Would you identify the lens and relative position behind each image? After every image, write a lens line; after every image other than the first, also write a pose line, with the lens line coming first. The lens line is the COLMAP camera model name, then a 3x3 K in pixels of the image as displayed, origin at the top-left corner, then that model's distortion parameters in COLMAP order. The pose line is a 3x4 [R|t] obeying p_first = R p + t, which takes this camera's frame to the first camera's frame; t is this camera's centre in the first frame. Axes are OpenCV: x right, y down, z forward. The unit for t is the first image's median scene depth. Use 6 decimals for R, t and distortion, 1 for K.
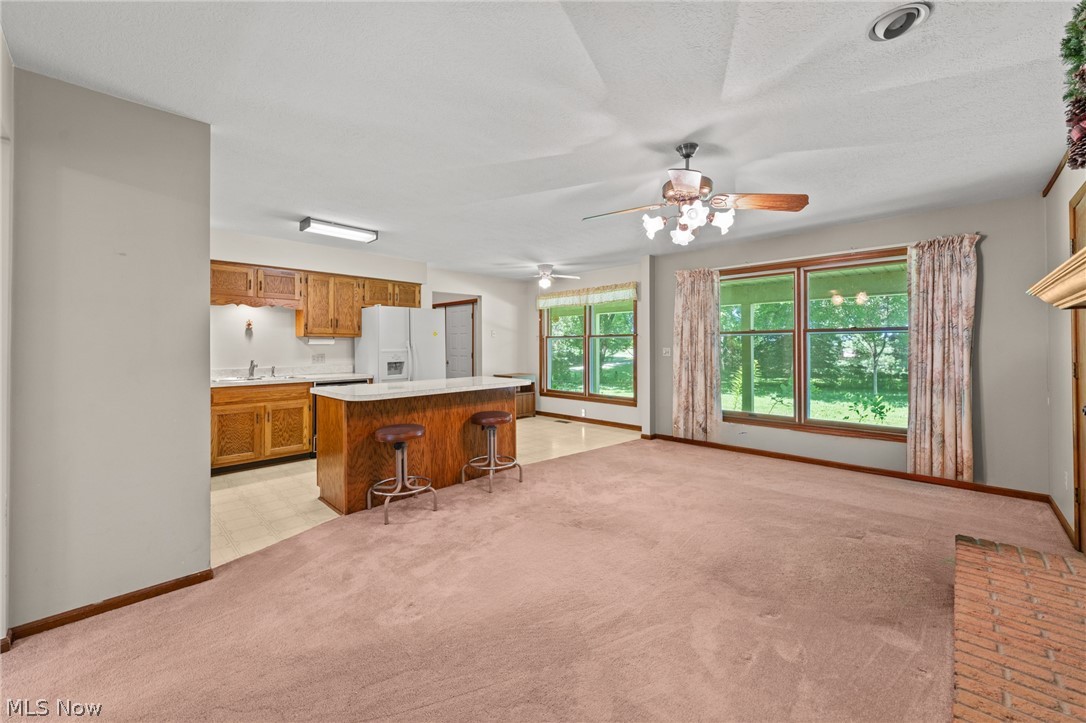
lens RADIAL K [[421.4, 0, 542.3], [0, 421.4, 341.0], [0, 0, 1]] dist [0.000377, 0.000005]
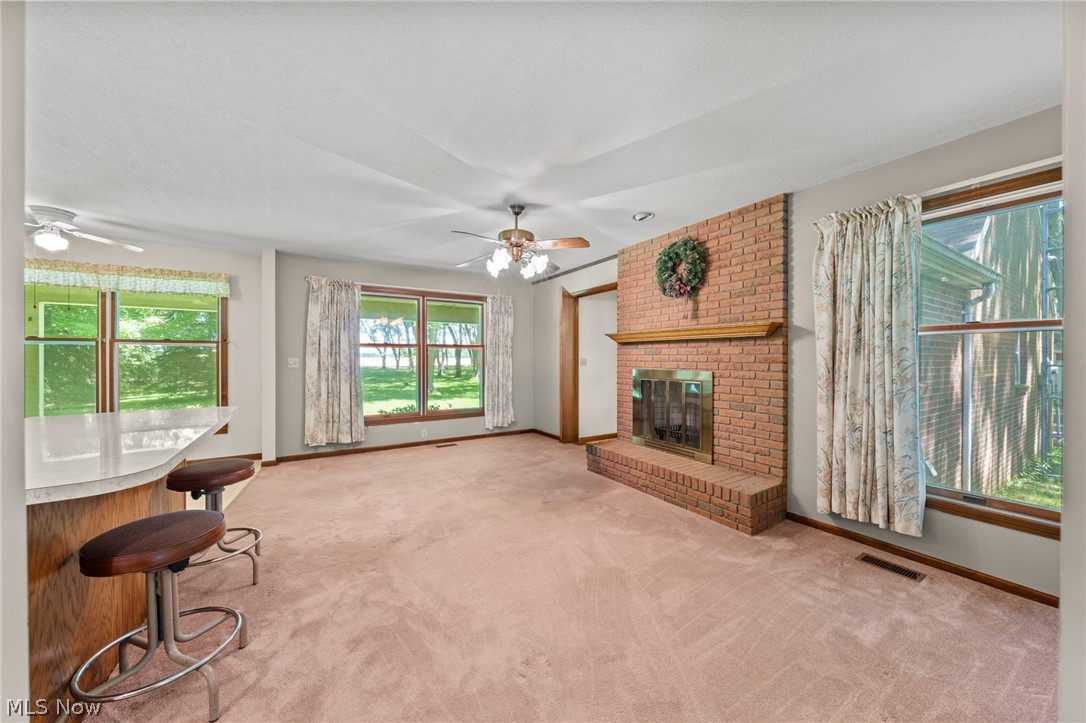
lens RADIAL K [[392.0, 0, 539.9], [0, 392.0, 357.5], [0, 0, 1]] dist [-0.001210, 0.000047]
pose [[0.245784, 0.000570, 0.969324, -0.475247], [-0.013825, 0.999900, 0.002917, 0.005941], [-0.969226, -0.014118, 0.245768, 0.351586]]
